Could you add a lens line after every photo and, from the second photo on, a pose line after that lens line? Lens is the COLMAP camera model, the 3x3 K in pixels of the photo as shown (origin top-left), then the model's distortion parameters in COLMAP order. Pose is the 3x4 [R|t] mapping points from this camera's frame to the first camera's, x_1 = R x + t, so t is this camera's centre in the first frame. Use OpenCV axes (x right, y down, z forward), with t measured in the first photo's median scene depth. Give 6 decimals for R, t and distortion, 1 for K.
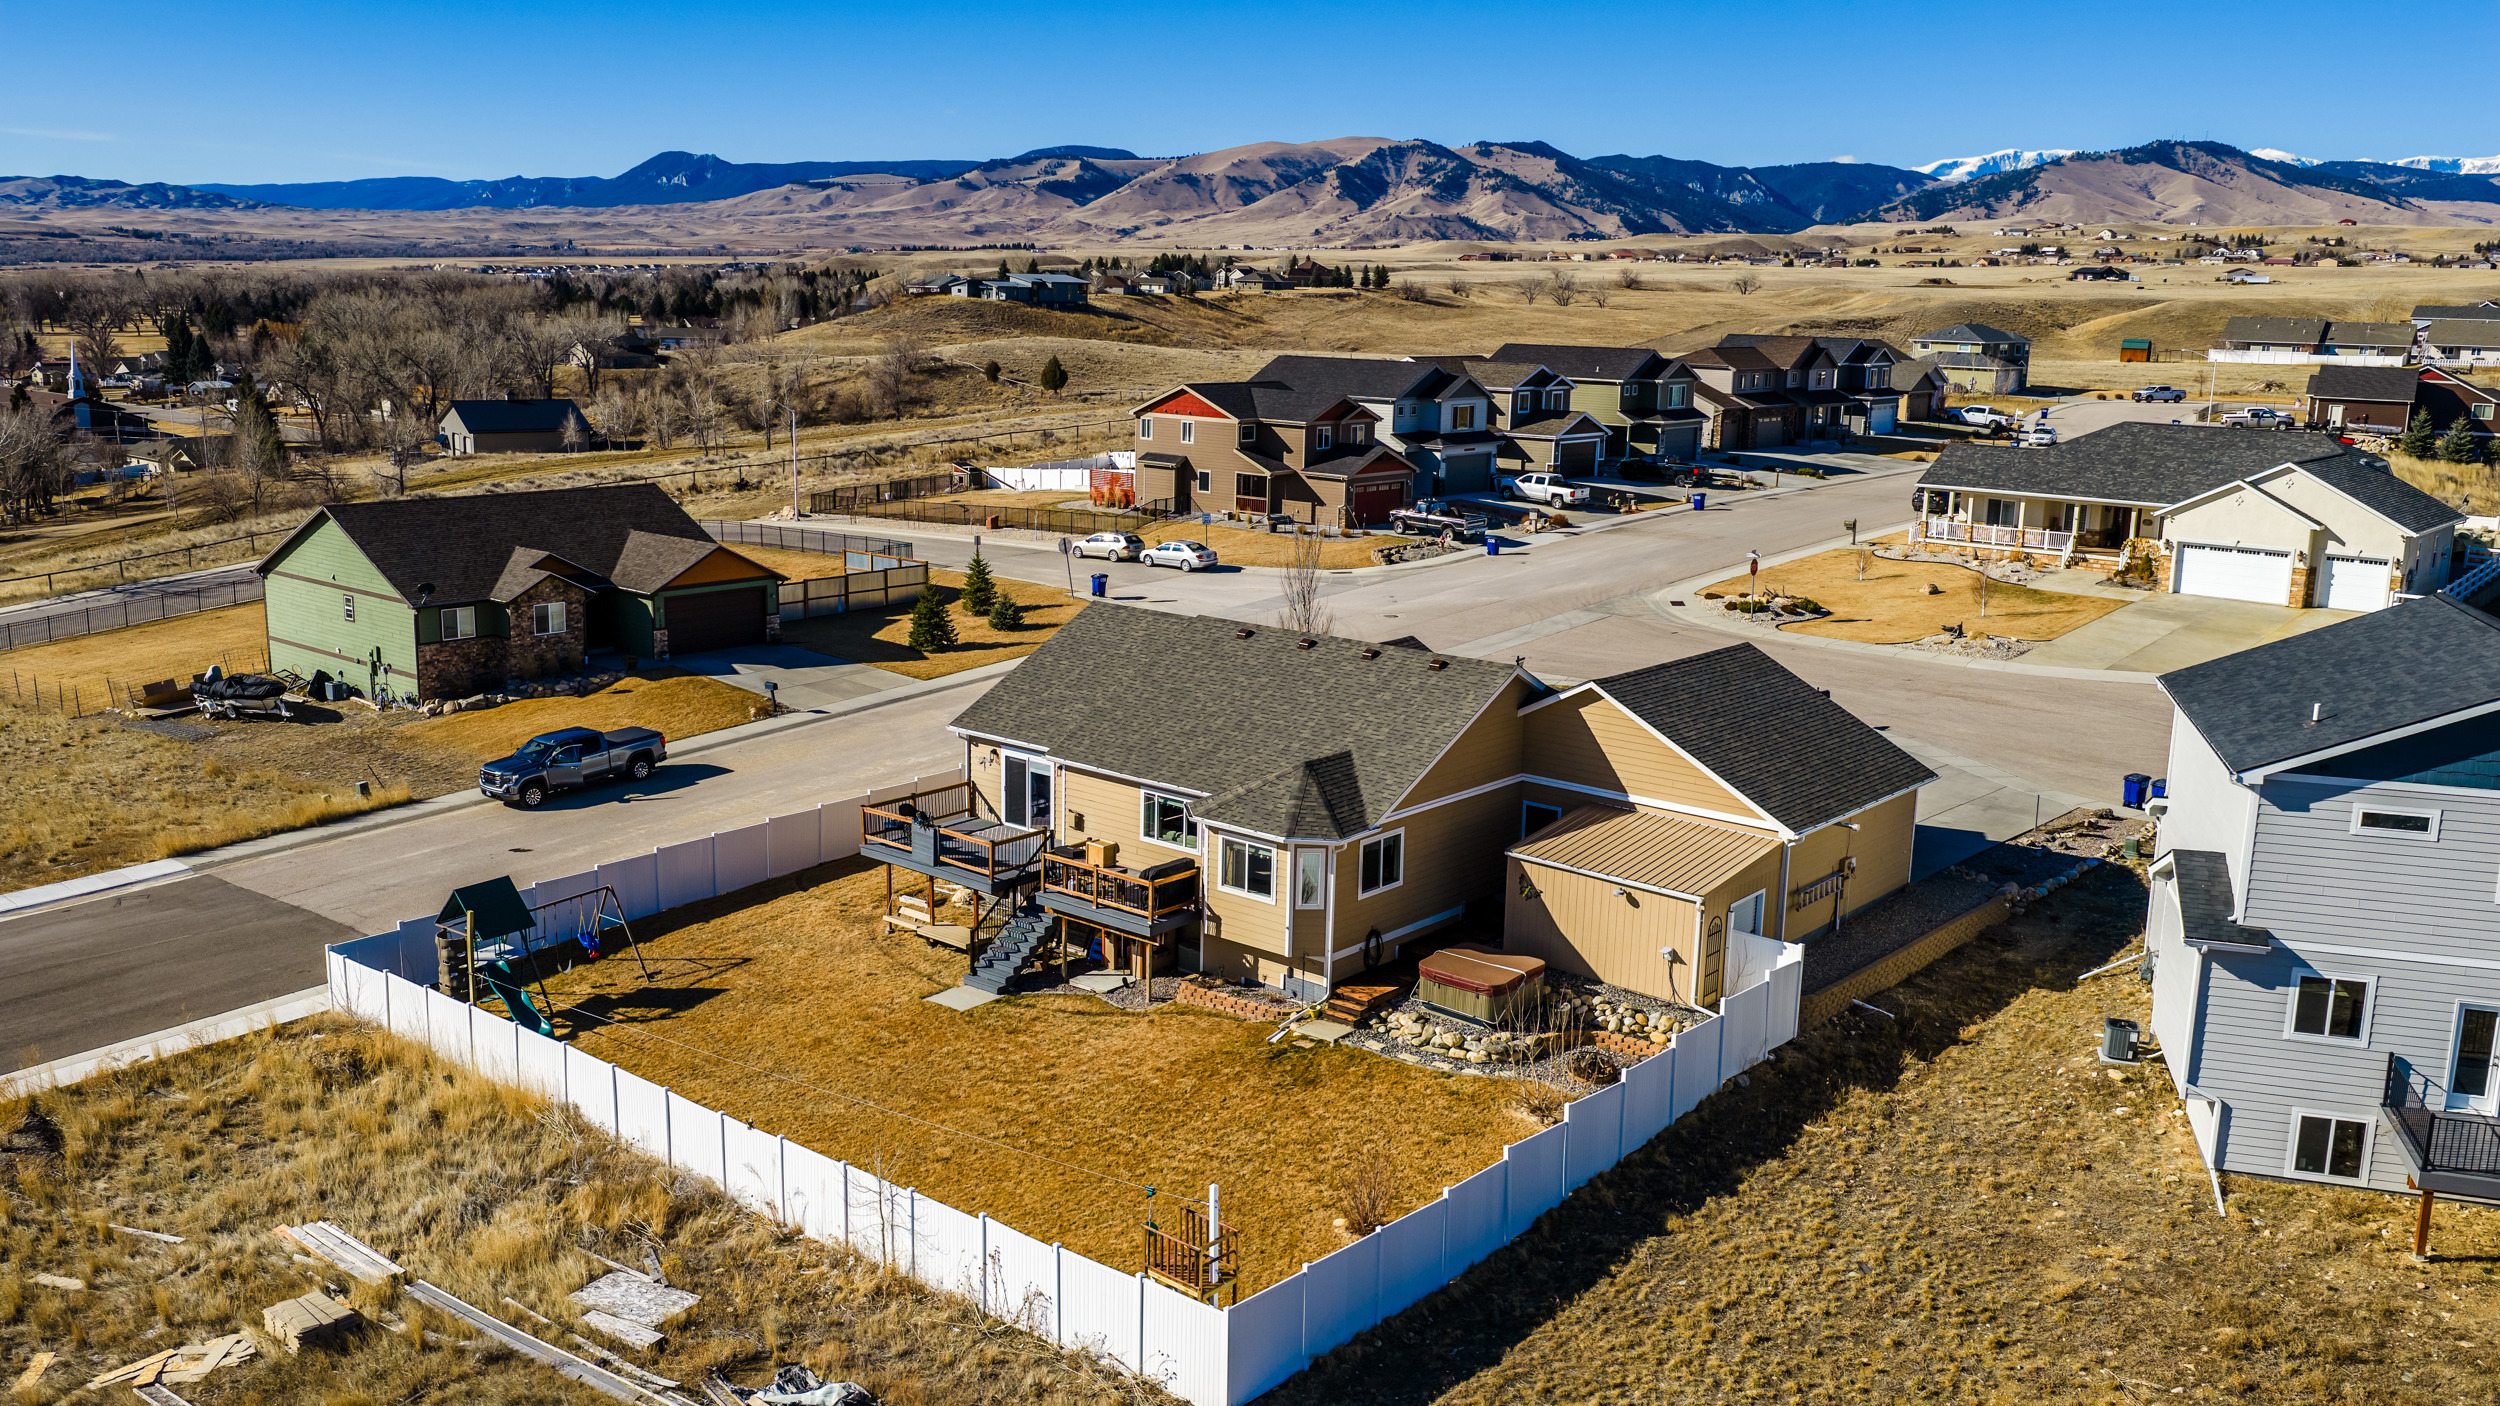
lens RADIAL K [[2049.4, 0, 1250.0], [0, 2049.4, 703.0], [0, 0, 1]] dist [0.032783, -0.064179]
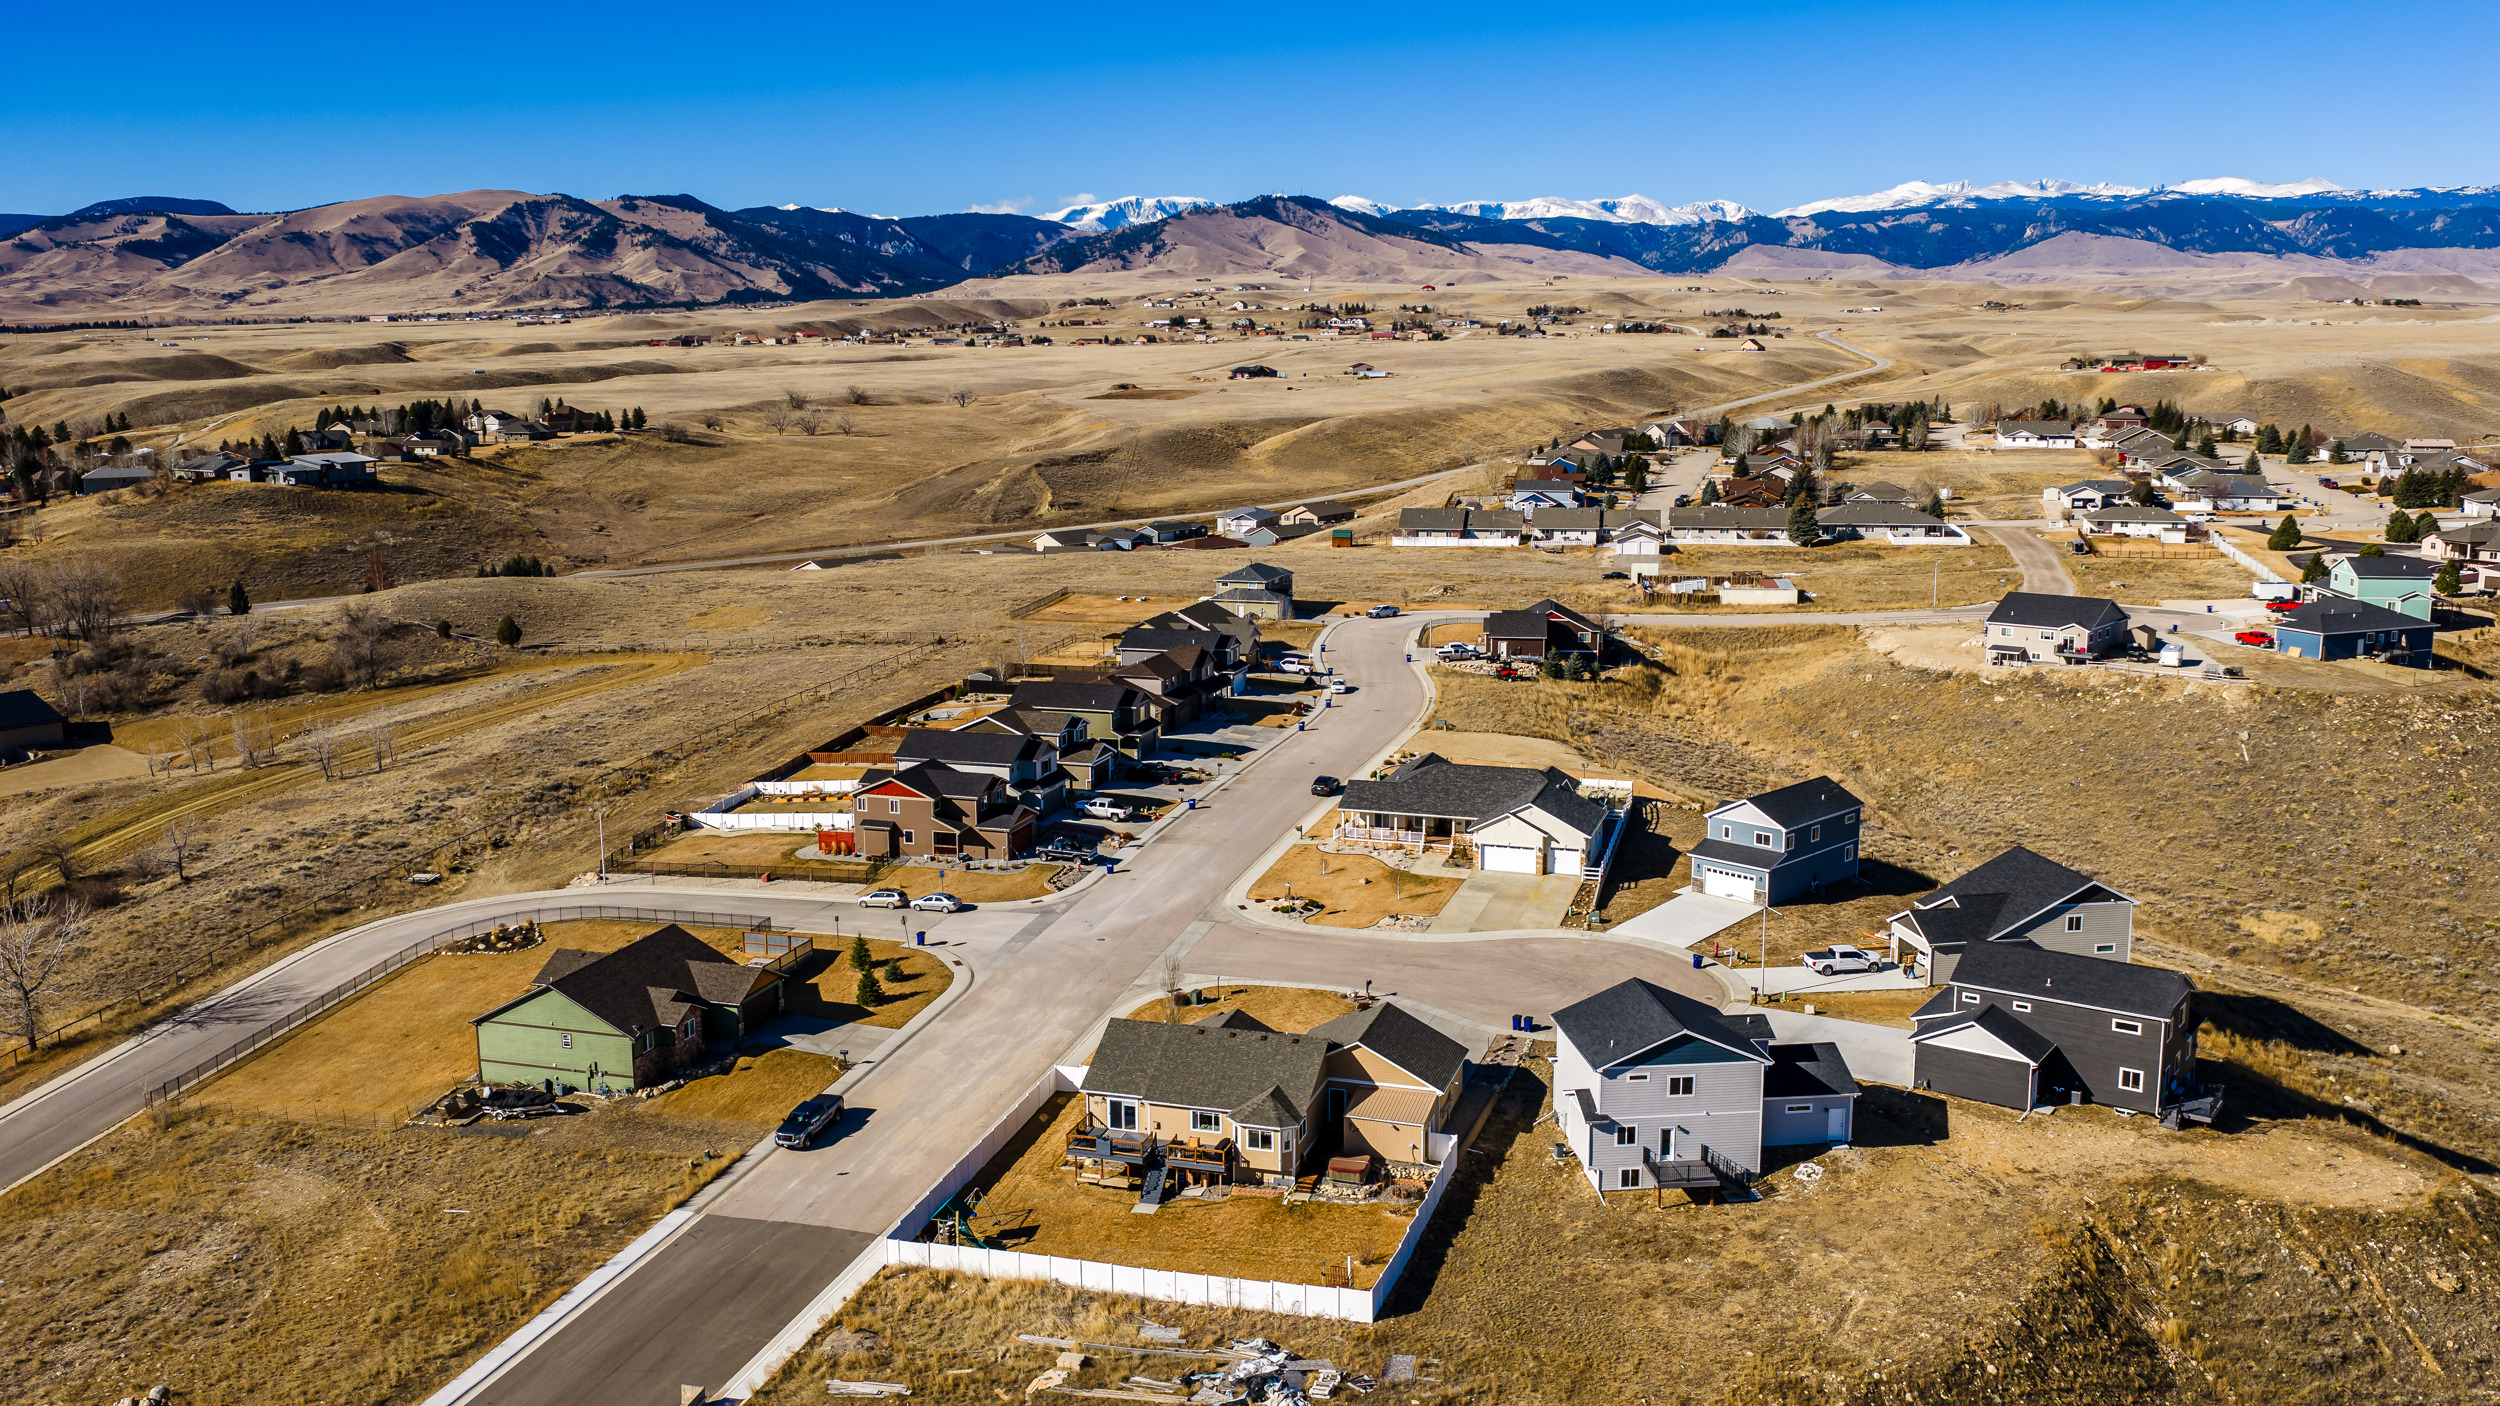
lens RADIAL K [[2049.4, 0, 1250.0], [0, 2049.4, 703.0], [0, 0, 1]] dist [0.032783, -0.064179]
pose [[0.921501, -0.095846, 0.376365, -0.180482], [0.103625, 0.994616, -0.000427, -0.090684], [-0.374297, 0.039394, 0.926472, -0.277195]]
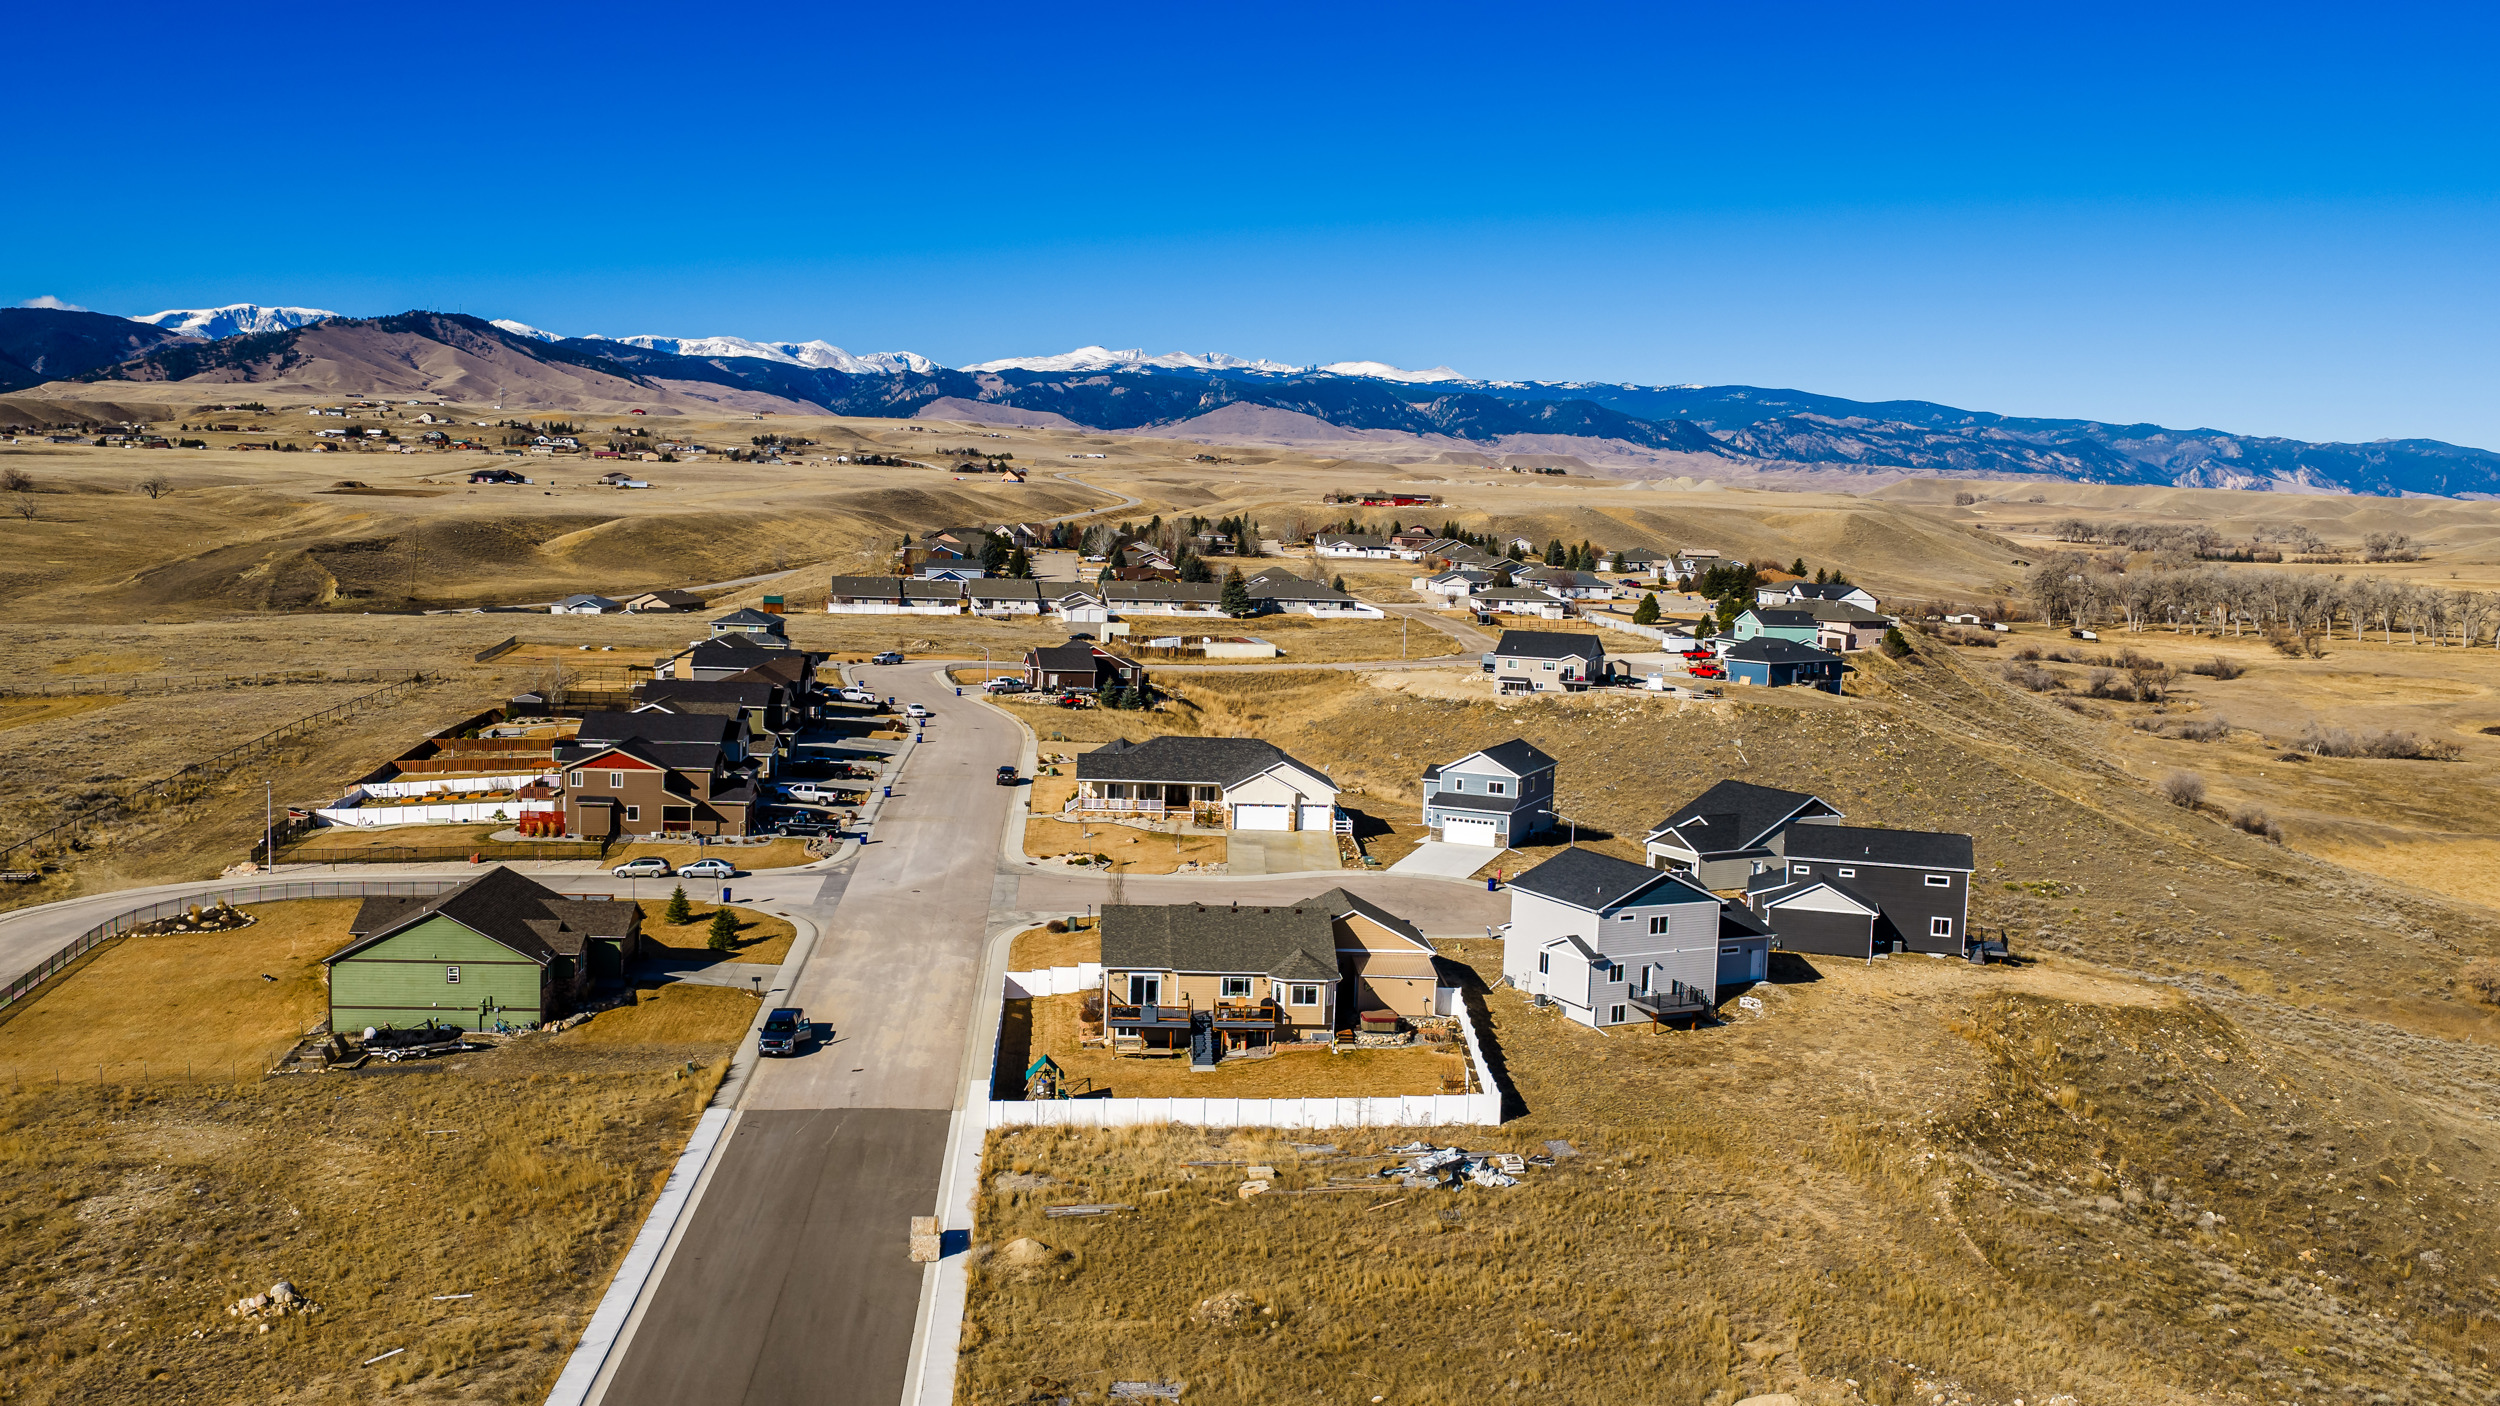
lens RADIAL K [[2138.8, 0, 1250.0], [0, 2138.8, 703.0], [0, 0, 1]] dist [0.038507, -0.084725]
pose [[0.712131, -0.064853, 0.699045, -0.378448], [0.121842, 0.992031, -0.032089, -0.041590], [-0.691393, 0.108025, 0.714357, -0.190677]]
